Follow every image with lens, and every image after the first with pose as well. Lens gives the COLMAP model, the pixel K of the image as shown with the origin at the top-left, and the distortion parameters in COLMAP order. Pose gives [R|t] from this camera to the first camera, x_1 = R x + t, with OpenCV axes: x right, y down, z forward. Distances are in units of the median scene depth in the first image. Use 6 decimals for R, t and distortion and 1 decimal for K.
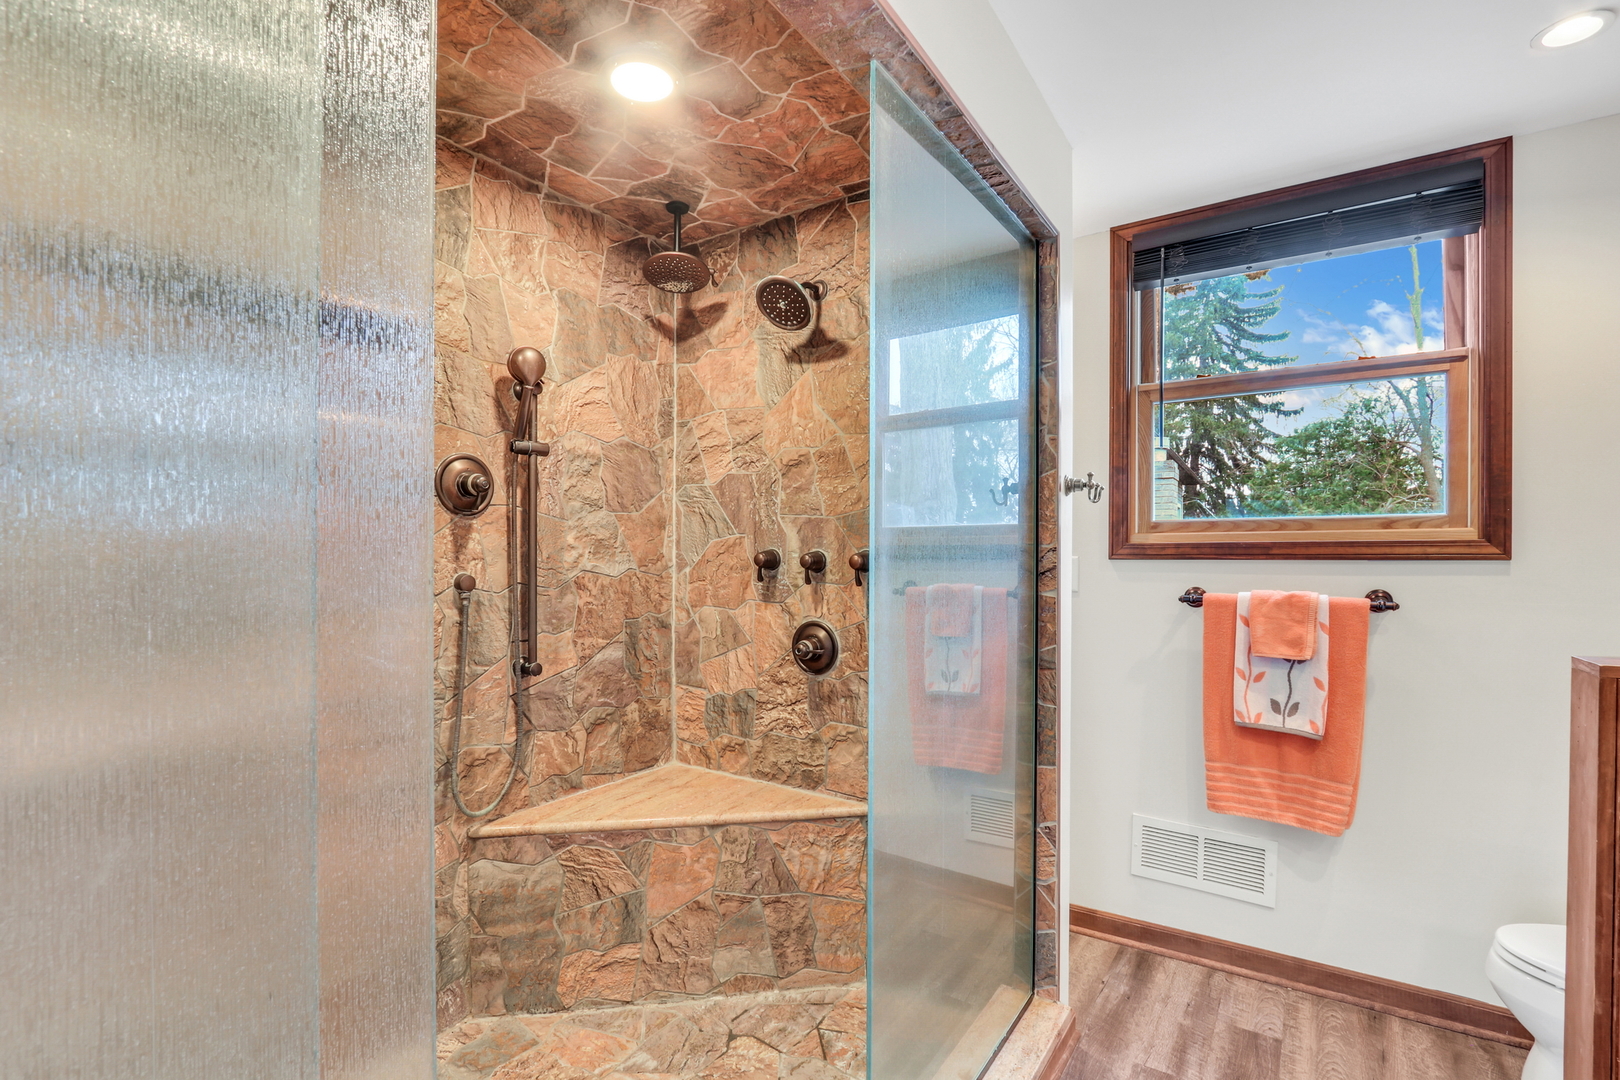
lens RADIAL K [[748.3, 0, 776.5], [0, 748.3, 565.2], [0, 0, 1]] dist [-0.014462, 0.001000]
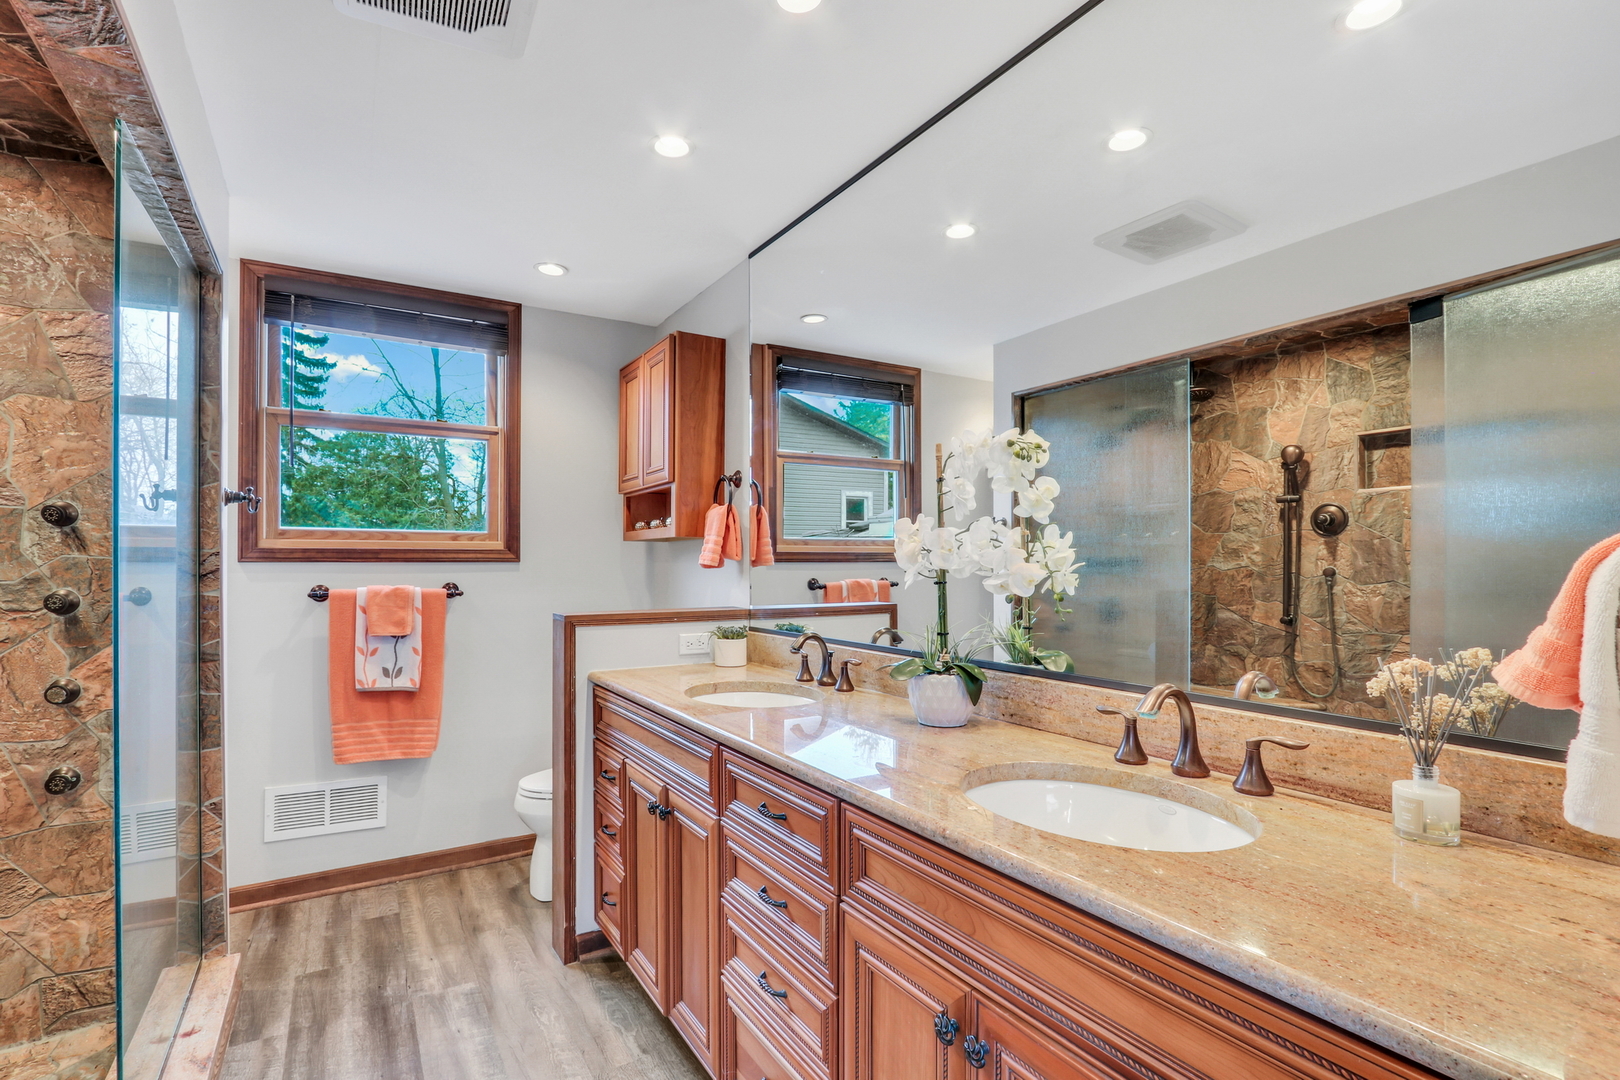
lens RADIAL K [[748.3, 0, 807.9], [0, 748.3, 553.2], [0, 0, 1]] dist [-0.014462, 0.001000]
pose [[0.381422, 0.008588, 0.924361, -0.277010], [0.007747, 0.999892, -0.012487, -0.001059], [-0.924368, 0.011924, 0.381315, -0.211493]]
